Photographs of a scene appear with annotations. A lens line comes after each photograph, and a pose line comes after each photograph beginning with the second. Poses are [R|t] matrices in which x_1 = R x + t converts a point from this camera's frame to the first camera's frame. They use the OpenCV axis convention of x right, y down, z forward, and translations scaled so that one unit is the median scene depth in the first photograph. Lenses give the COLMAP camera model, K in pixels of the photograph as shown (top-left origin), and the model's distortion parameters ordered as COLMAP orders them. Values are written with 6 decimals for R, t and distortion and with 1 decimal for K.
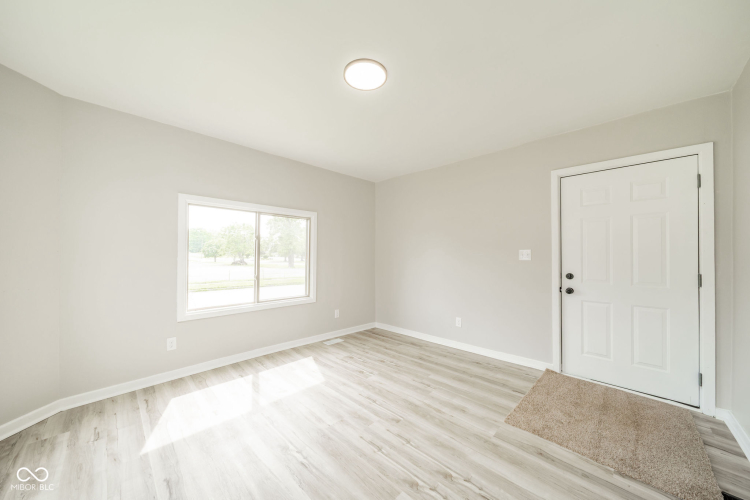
lens RADIAL K [[264.8, 0, 377.9], [0, 264.8, 253.0], [0, 0, 1]] dist [-0.007028, -0.000335]
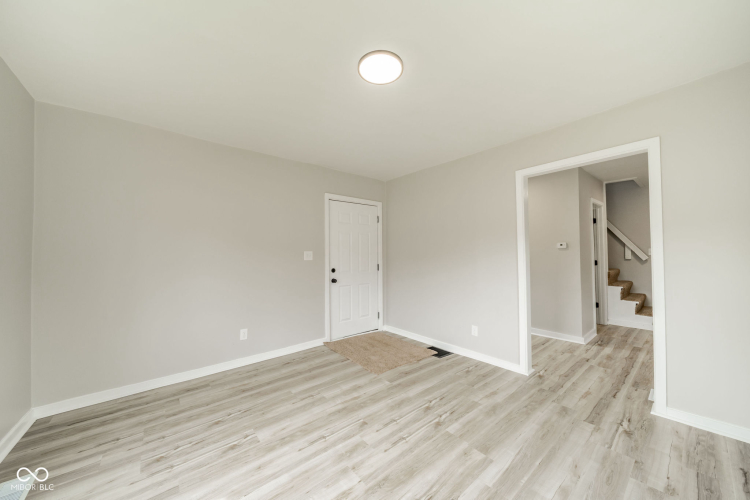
lens RADIAL K [[264.8, 0, 378.5], [0, 264.8, 249.8], [0, 0, 1]] dist [-0.007028, -0.000335]
pose [[0.100149, 0.013529, 0.994881, -0.670971], [0.004658, 0.999890, -0.014066, -0.001728], [-0.994962, 0.006043, 0.100075, 0.617398]]
